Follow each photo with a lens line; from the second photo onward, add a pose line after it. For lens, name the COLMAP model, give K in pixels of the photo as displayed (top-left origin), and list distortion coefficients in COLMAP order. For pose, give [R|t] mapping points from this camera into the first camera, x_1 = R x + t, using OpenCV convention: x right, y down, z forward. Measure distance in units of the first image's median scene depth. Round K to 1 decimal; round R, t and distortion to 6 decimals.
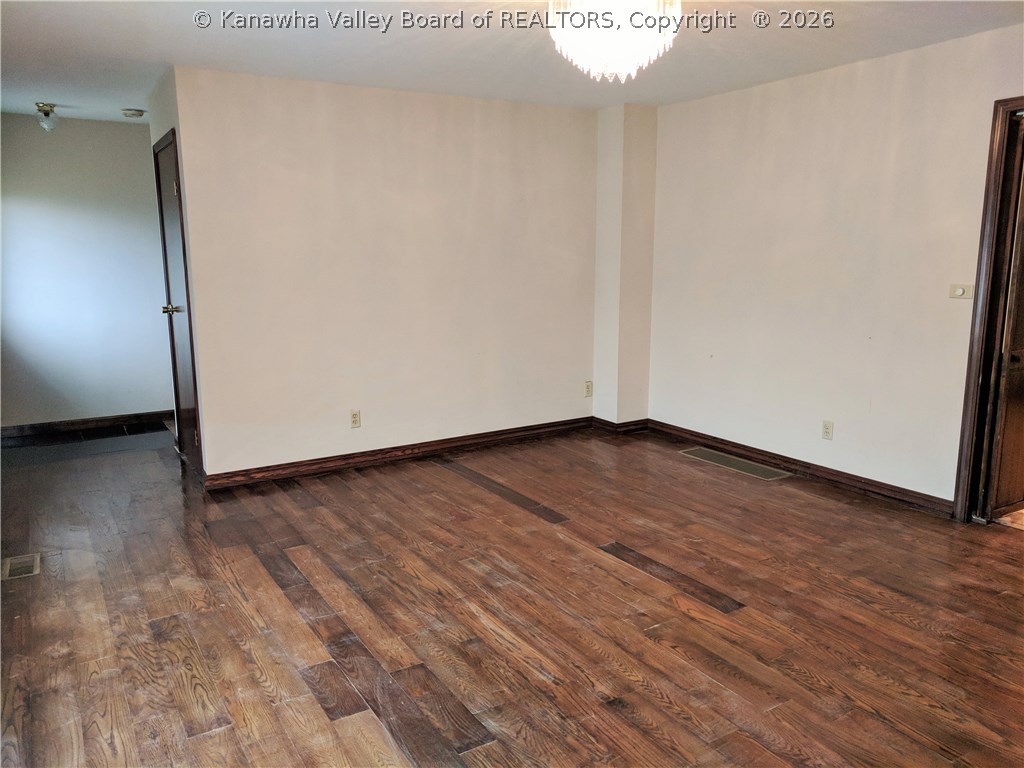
lens RADIAL K [[768.5, 0, 512.6], [0, 768.5, 387.0], [0, 0, 1]] dist [-0.001940, -0.000722]
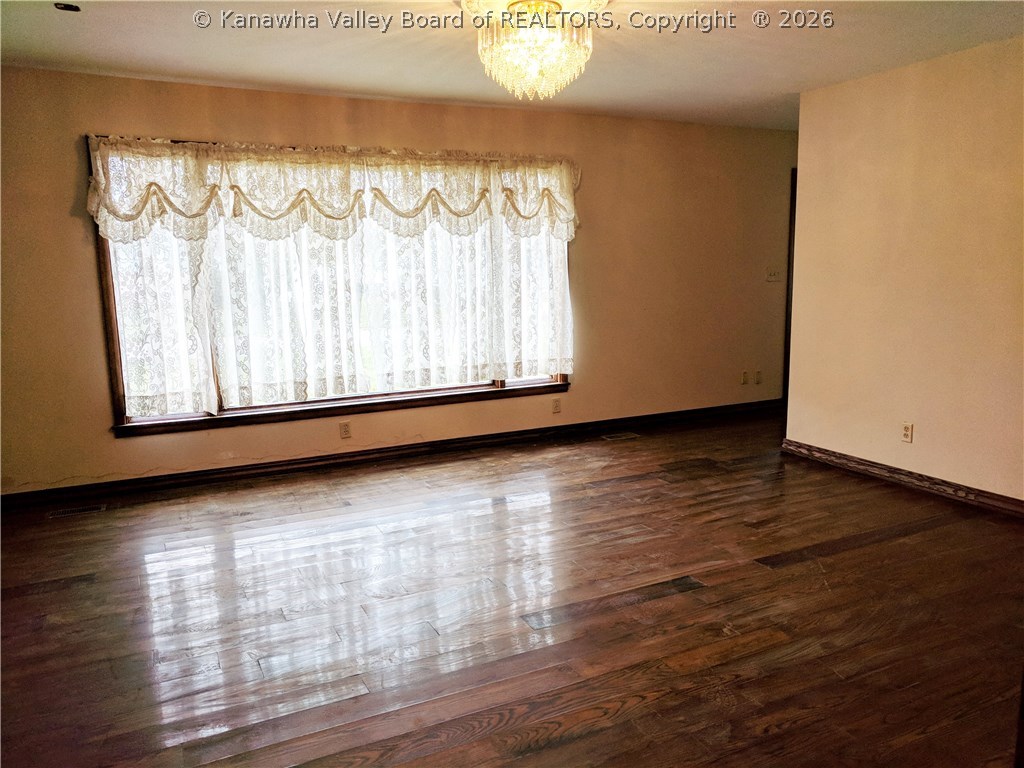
lens RADIAL K [[768.5, 0, 510.9], [0, 768.5, 383.1], [0, 0, 1]] dist [-0.001940, -0.000722]
pose [[-0.101563, 0.165870, -0.980904, 0.870694], [-0.159974, 0.970447, 0.180666, -0.125107], [0.981882, 0.175268, -0.072026, 0.730713]]
